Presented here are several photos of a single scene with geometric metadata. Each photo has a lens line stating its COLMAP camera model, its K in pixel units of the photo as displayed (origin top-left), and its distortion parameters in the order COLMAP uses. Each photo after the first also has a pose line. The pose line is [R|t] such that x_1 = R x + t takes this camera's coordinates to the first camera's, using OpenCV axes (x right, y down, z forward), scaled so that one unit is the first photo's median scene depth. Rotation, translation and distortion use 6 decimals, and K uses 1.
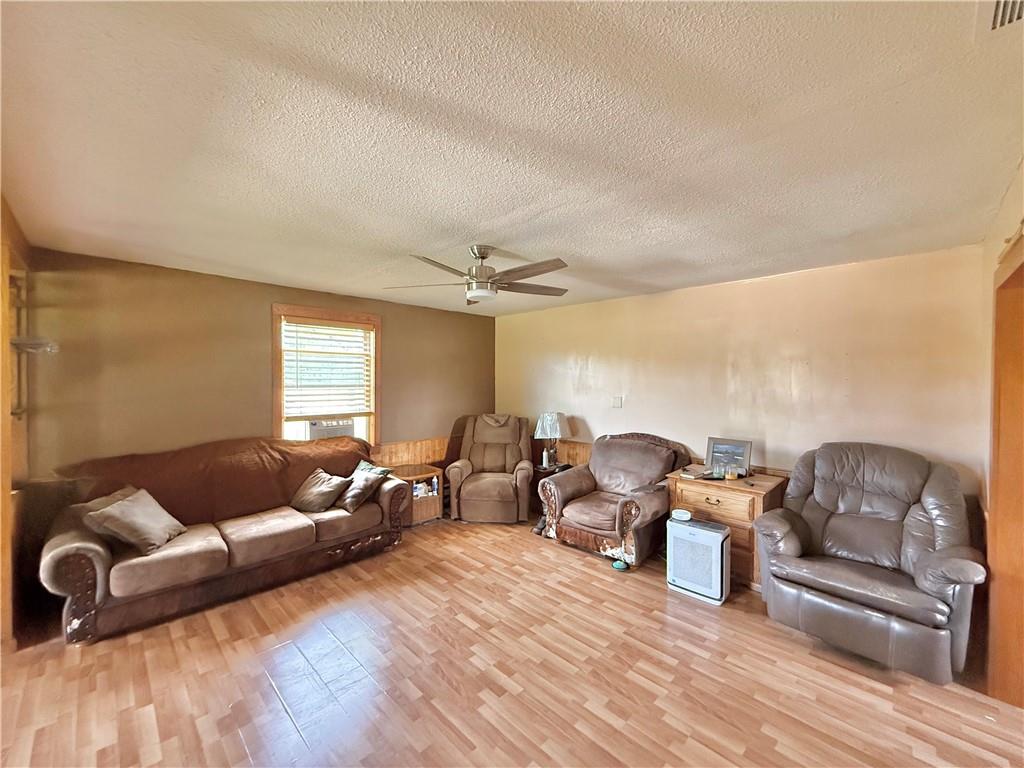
lens RADIAL K [[410.3, 0, 509.0], [0, 410.3, 384.6], [0, 0, 1]] dist [0.002133, 0.000231]
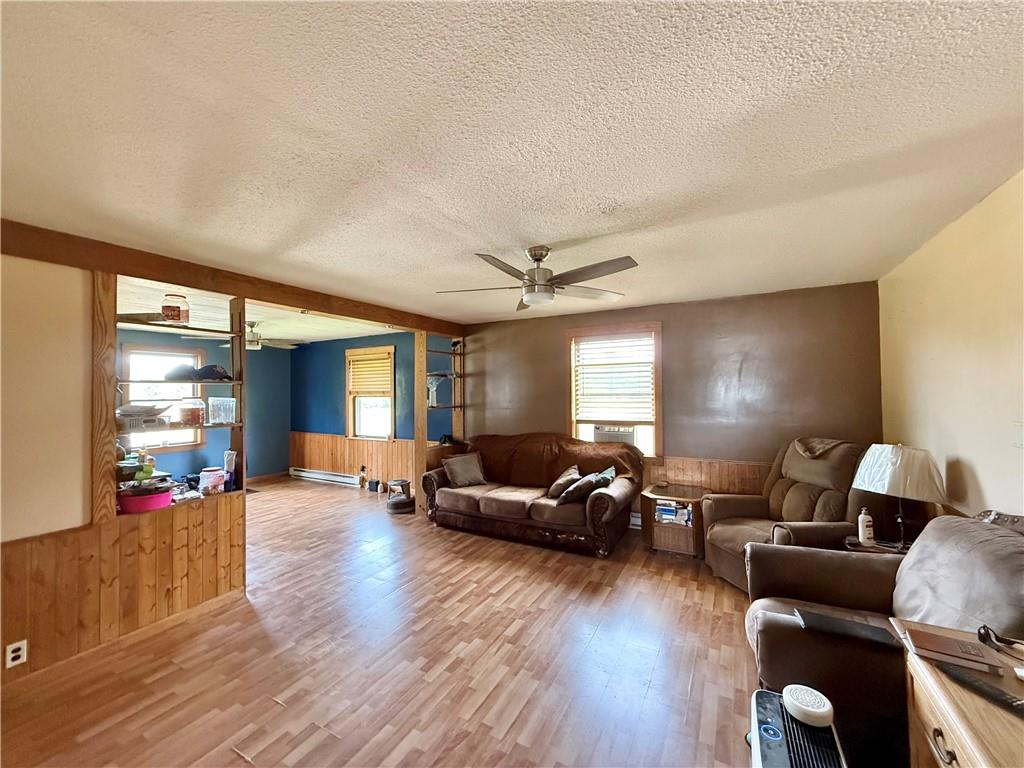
lens RADIAL K [[410.3, 0, 506.6], [0, 410.3, 382.5], [0, 0, 1]] dist [0.002133, 0.000231]
pose [[0.269866, -0.031874, -0.962370, 0.692079], [0.001755, 0.999467, -0.032611, 0.008831], [0.962896, 0.007111, 0.269778, 0.556794]]
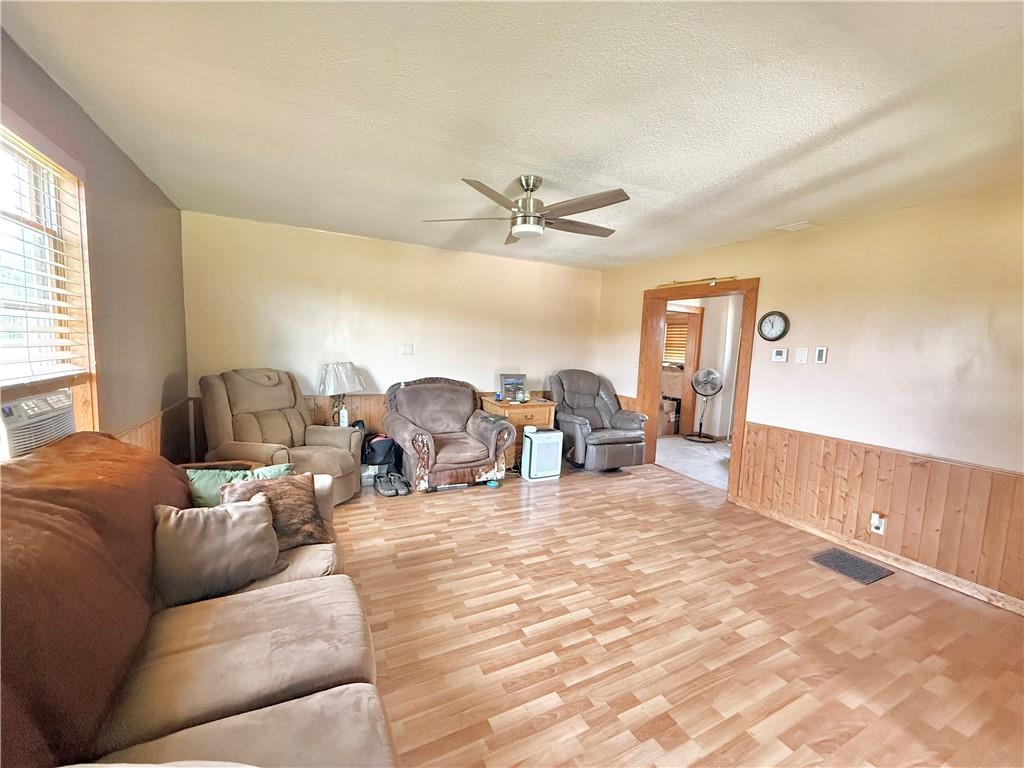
lens RADIAL K [[410.3, 0, 508.2], [0, 410.3, 384.1], [0, 0, 1]] dist [0.002133, 0.000231]
pose [[0.315847, -0.081784, 0.945279, -0.830211], [-0.024939, 0.995218, 0.094437, 0.036153], [-0.948482, -0.053402, 0.312297, 0.604910]]
